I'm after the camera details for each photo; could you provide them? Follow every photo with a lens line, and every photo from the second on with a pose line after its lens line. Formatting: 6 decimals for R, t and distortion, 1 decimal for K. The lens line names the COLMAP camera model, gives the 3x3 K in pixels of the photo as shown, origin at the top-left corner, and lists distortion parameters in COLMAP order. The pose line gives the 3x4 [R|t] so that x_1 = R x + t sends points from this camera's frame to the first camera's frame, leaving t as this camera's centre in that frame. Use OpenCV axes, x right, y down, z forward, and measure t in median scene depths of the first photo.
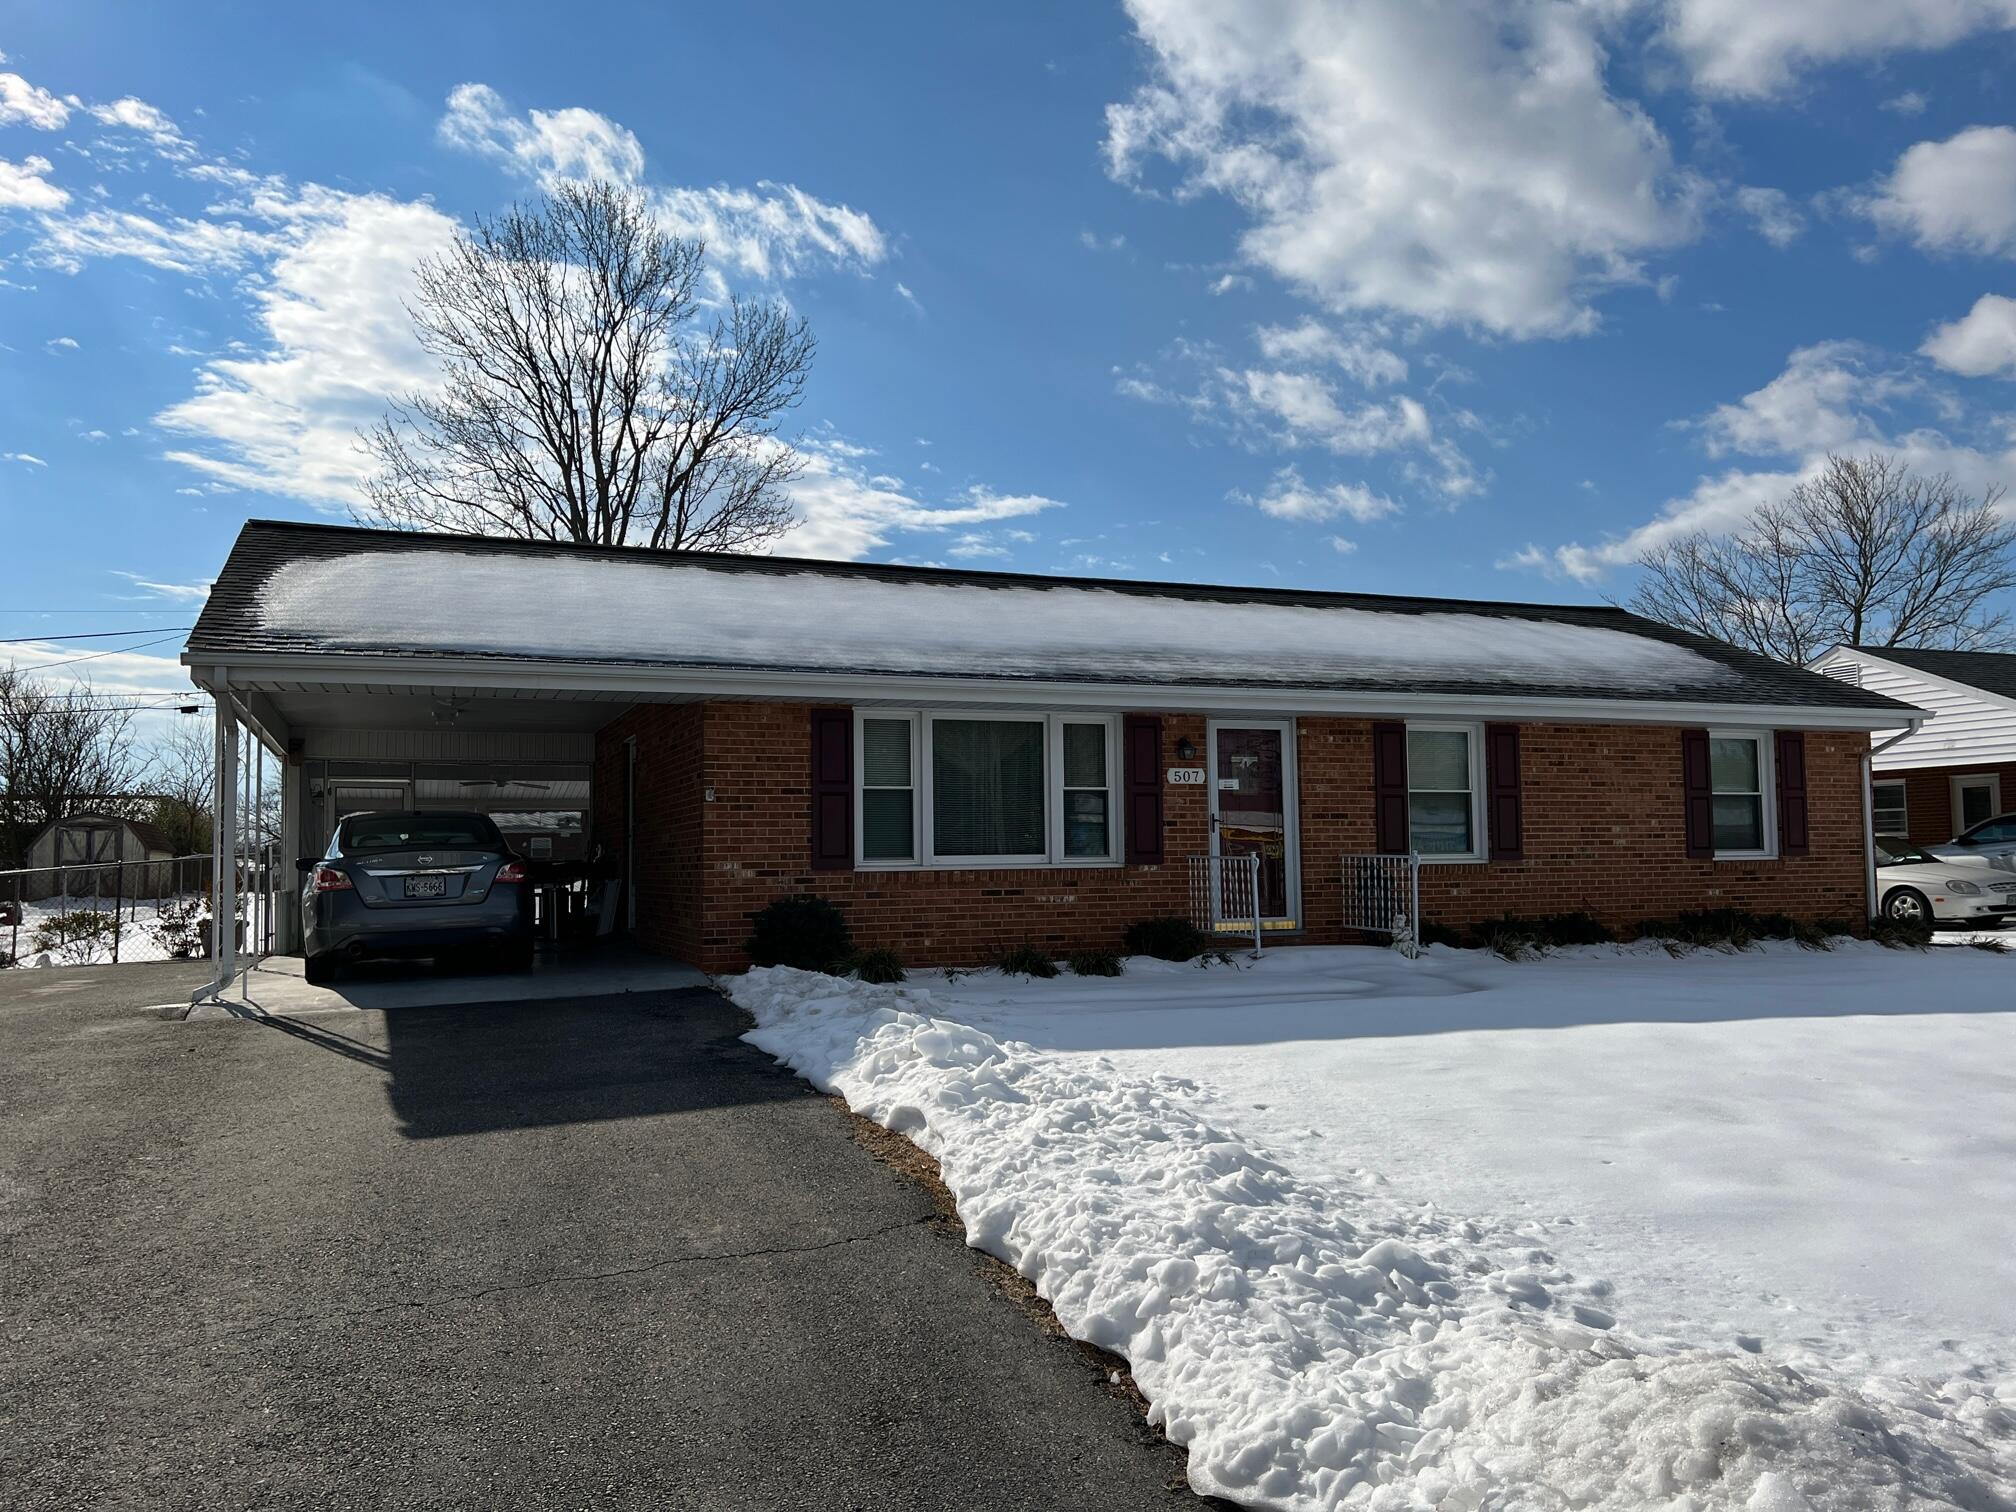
lens RADIAL K [[1518.8, 0, 1002.1], [0, 1518.8, 753.5], [0, 0, 1]] dist [0.073427, -0.079035]
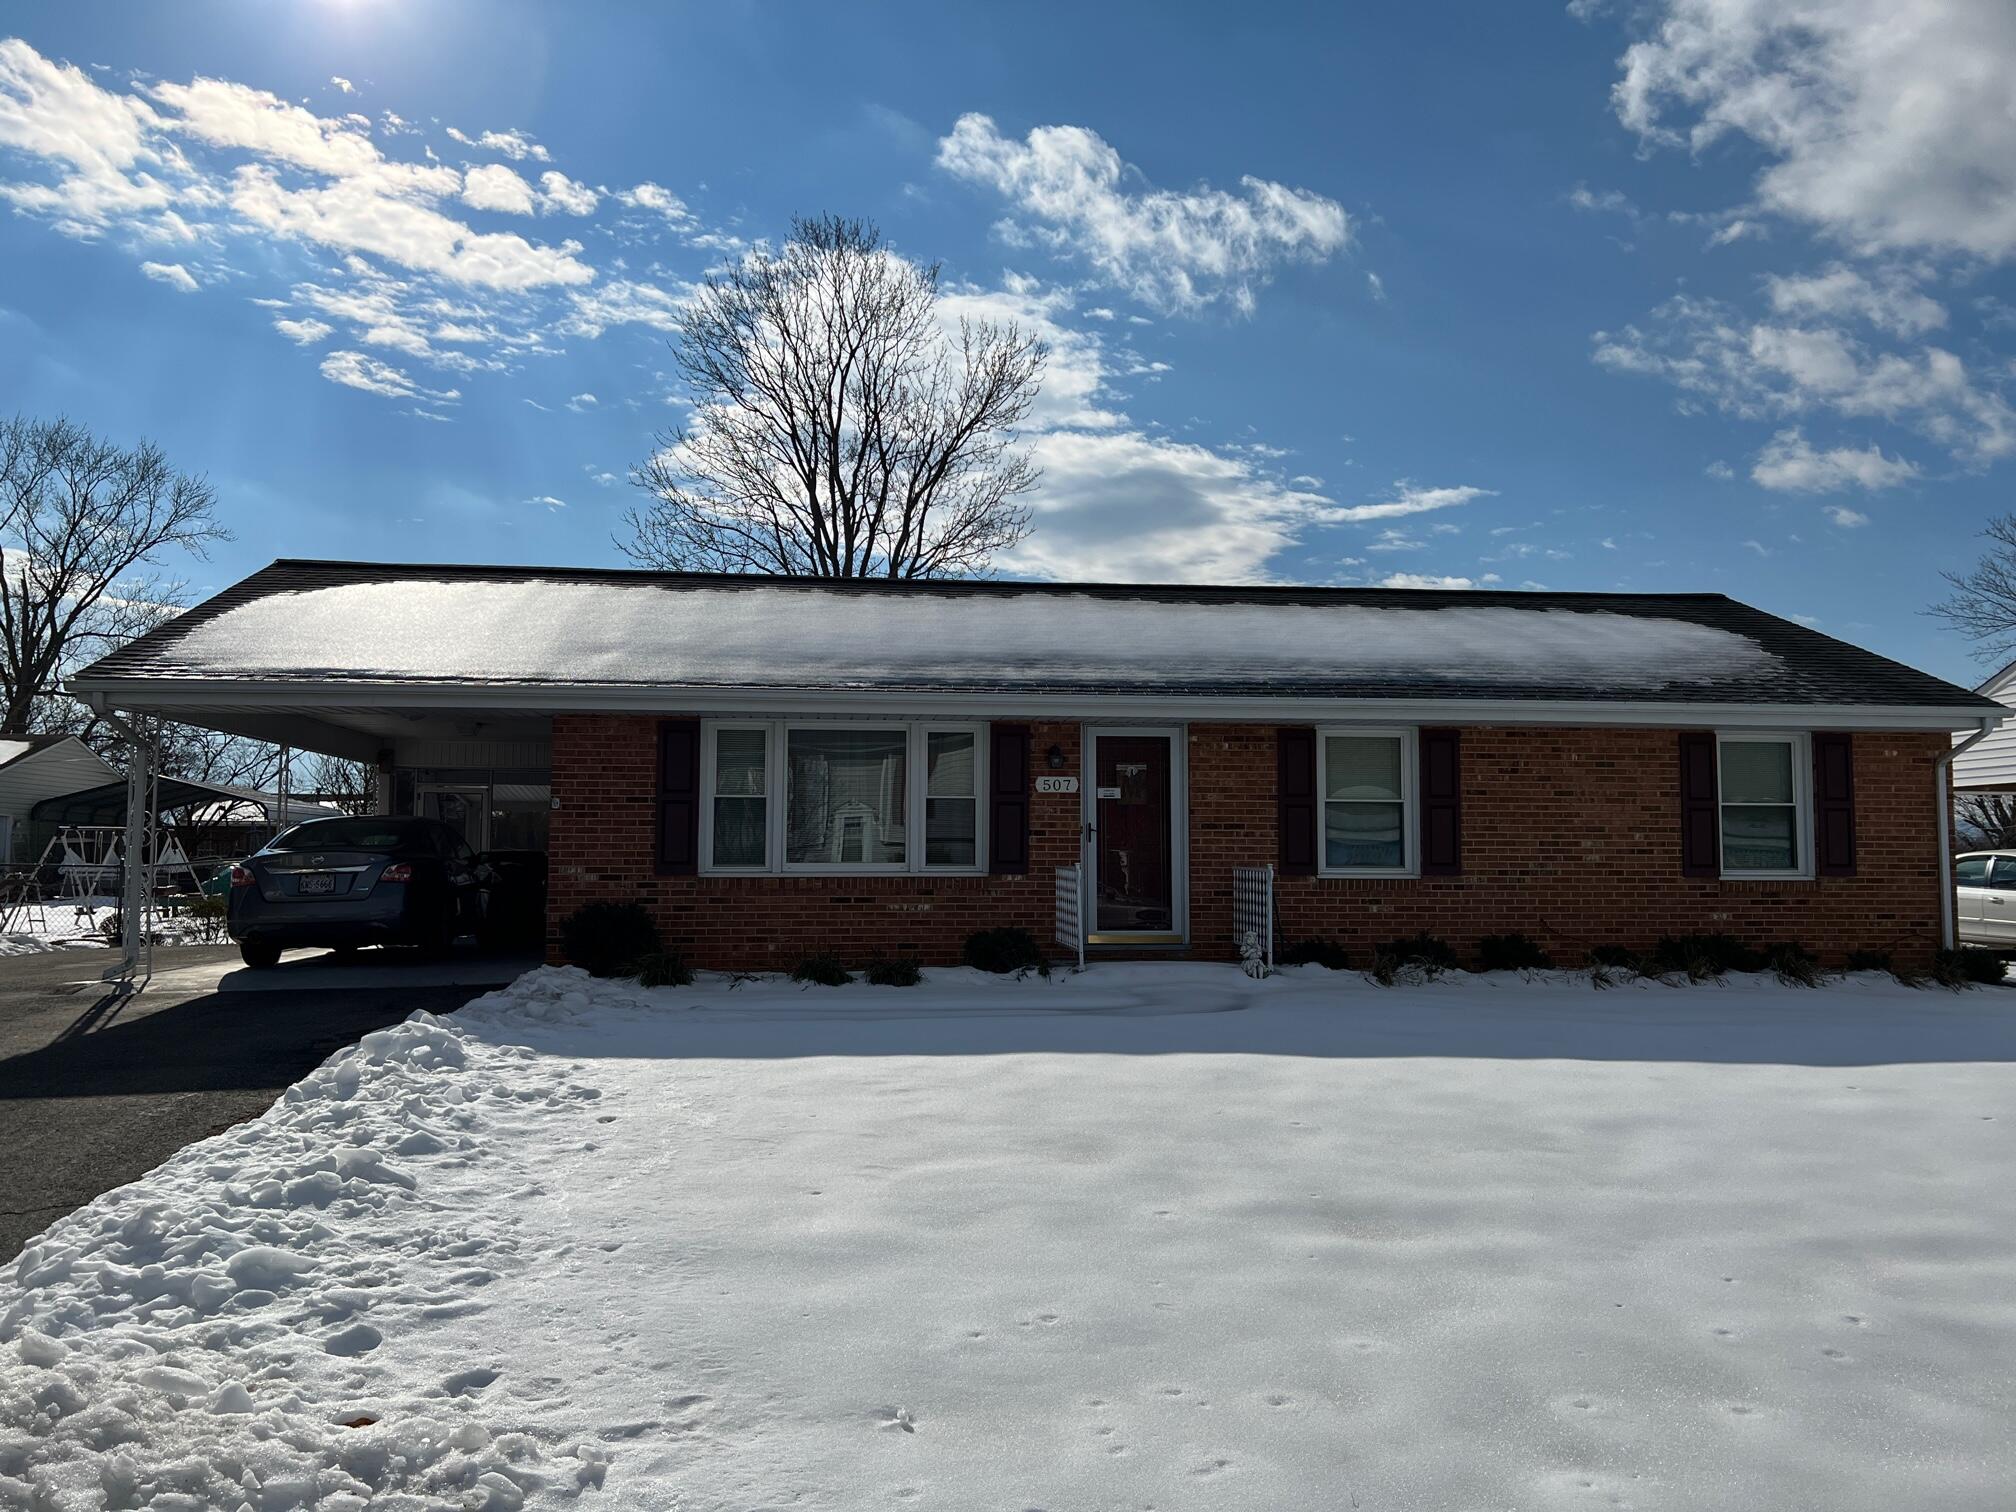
lens RADIAL K [[1505.8, 0, 1008.0], [0, 1505.8, 756.0], [0, 0, 1]] dist [0.103420, -0.139038]
pose [[0.966066, -0.004794, -0.258251, 0.341198], [0.004135, 0.999987, -0.003095, -0.000876], [0.258262, 0.001922, 0.966073, 0.051661]]
